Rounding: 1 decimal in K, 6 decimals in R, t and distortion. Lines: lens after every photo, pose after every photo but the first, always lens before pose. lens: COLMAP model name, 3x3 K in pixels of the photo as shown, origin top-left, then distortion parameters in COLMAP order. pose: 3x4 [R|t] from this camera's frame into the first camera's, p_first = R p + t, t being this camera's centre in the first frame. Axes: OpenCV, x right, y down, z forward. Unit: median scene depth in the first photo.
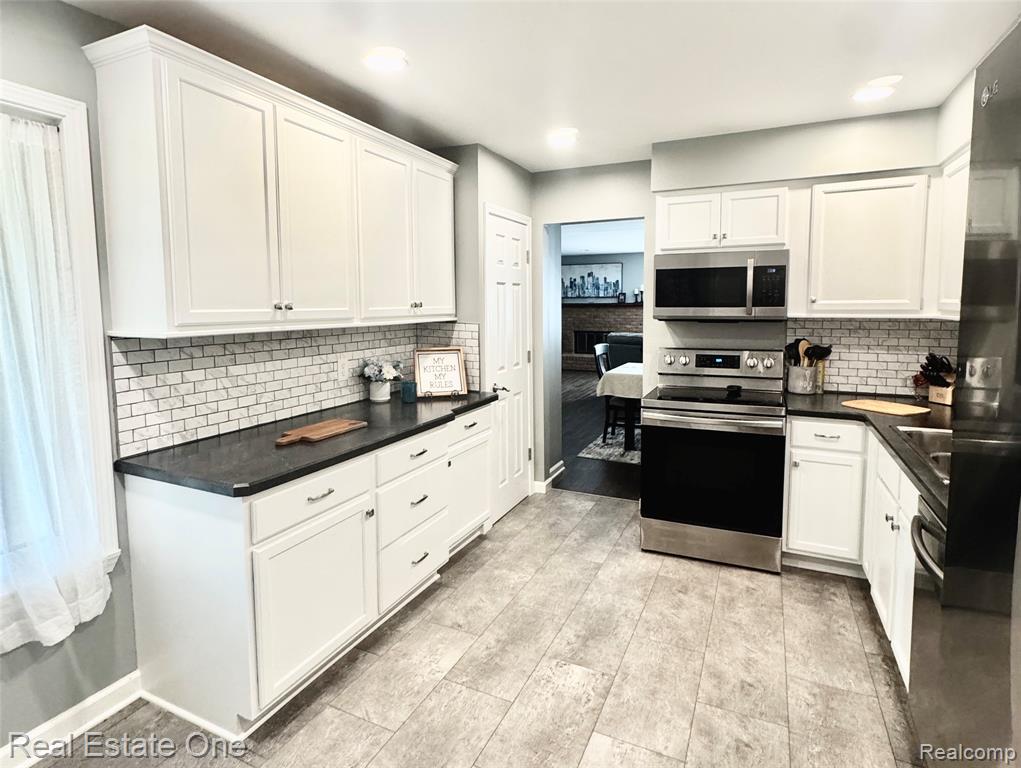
lens RADIAL K [[540.1, 0, 511.3], [0, 540.1, 355.8], [0, 0, 1]] dist [0.001179, -0.000066]
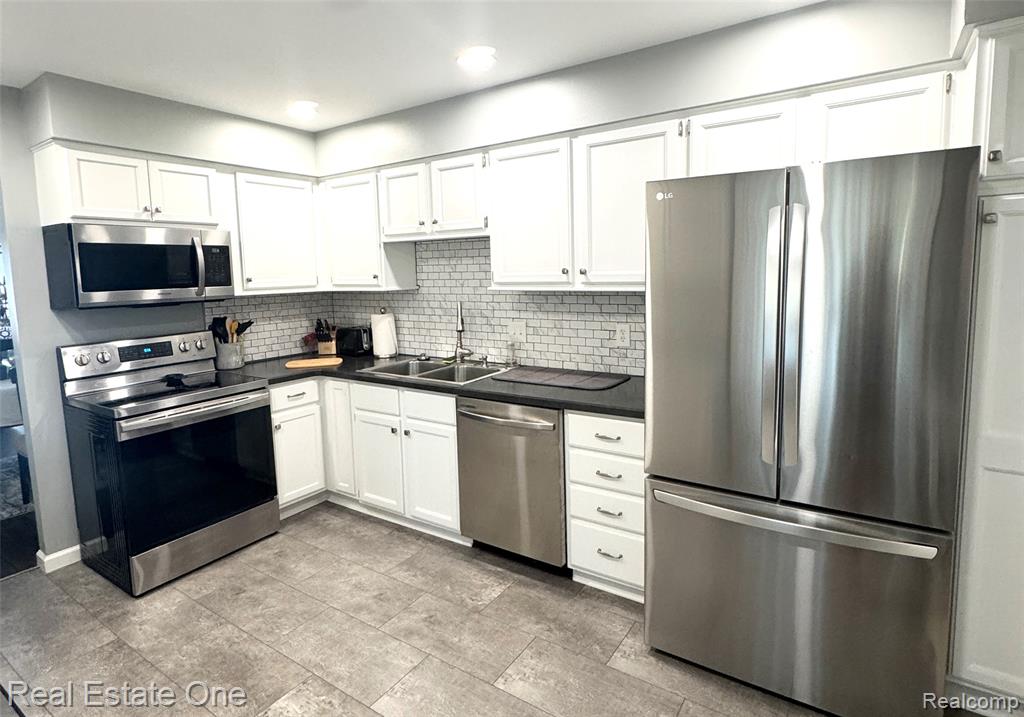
lens RADIAL K [[546.1, 0, 512.0], [0, 546.1, 330.4], [0, 0, 1]] dist [-0.003343, -0.000403]
pose [[0.148283, -0.104786, 0.983378, -0.460972], [0.123874, 0.988507, 0.086653, -0.030830], [-0.981156, 0.108966, 0.159559, 0.320233]]
